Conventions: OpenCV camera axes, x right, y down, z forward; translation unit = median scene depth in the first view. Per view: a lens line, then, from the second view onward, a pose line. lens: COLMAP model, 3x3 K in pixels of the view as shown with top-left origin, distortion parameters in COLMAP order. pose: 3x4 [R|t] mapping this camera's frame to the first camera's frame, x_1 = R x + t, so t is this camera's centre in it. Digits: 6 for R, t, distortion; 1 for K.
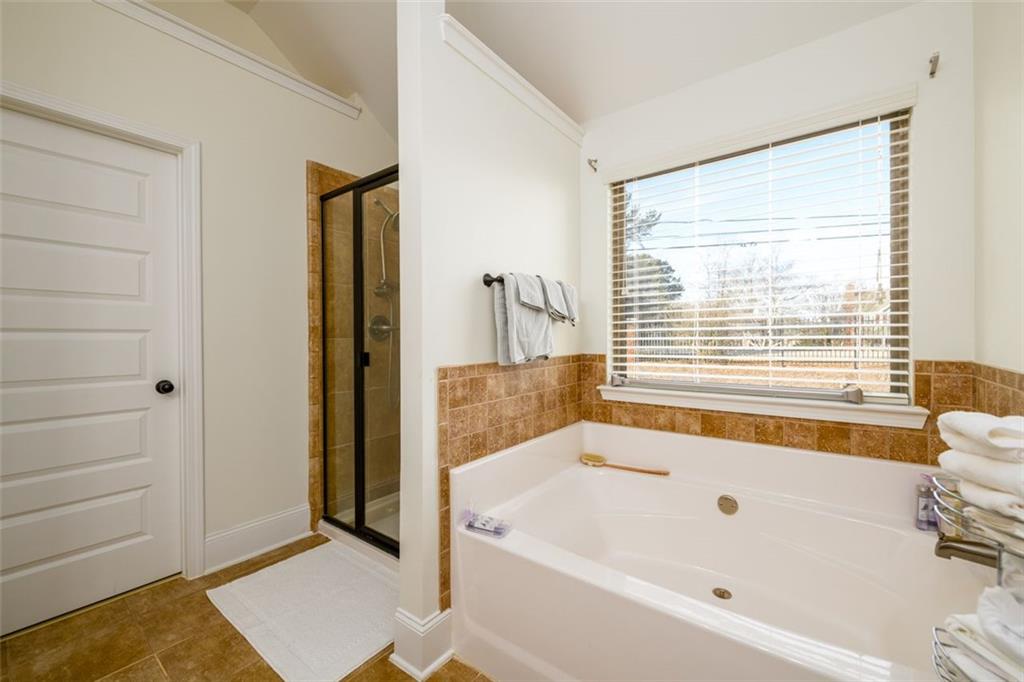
lens RADIAL K [[416.6, 0, 511.3], [0, 416.6, 340.3], [0, 0, 1]] dist [0.002437, -0.000718]
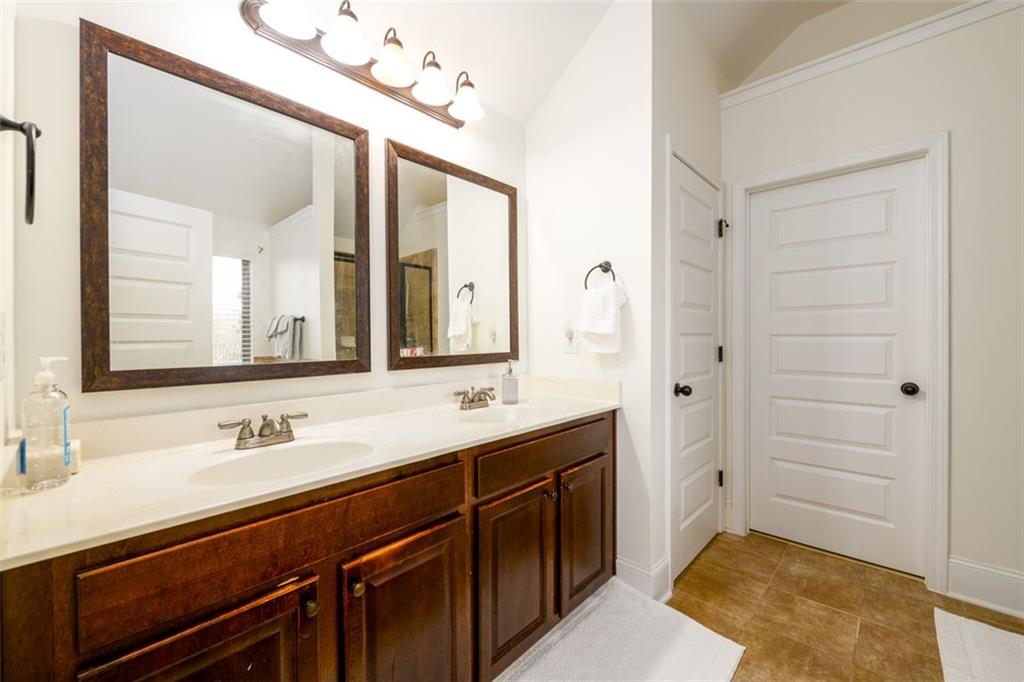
lens RADIAL K [[416.6, 0, 508.3], [0, 416.6, 342.3], [0, 0, 1]] dist [0.002437, -0.000718]
pose [[-0.094402, 0.012694, -0.995453, 0.296667], [-0.002798, 0.999911, 0.013016, -0.014395], [0.995530, 0.004014, -0.094359, 0.115020]]
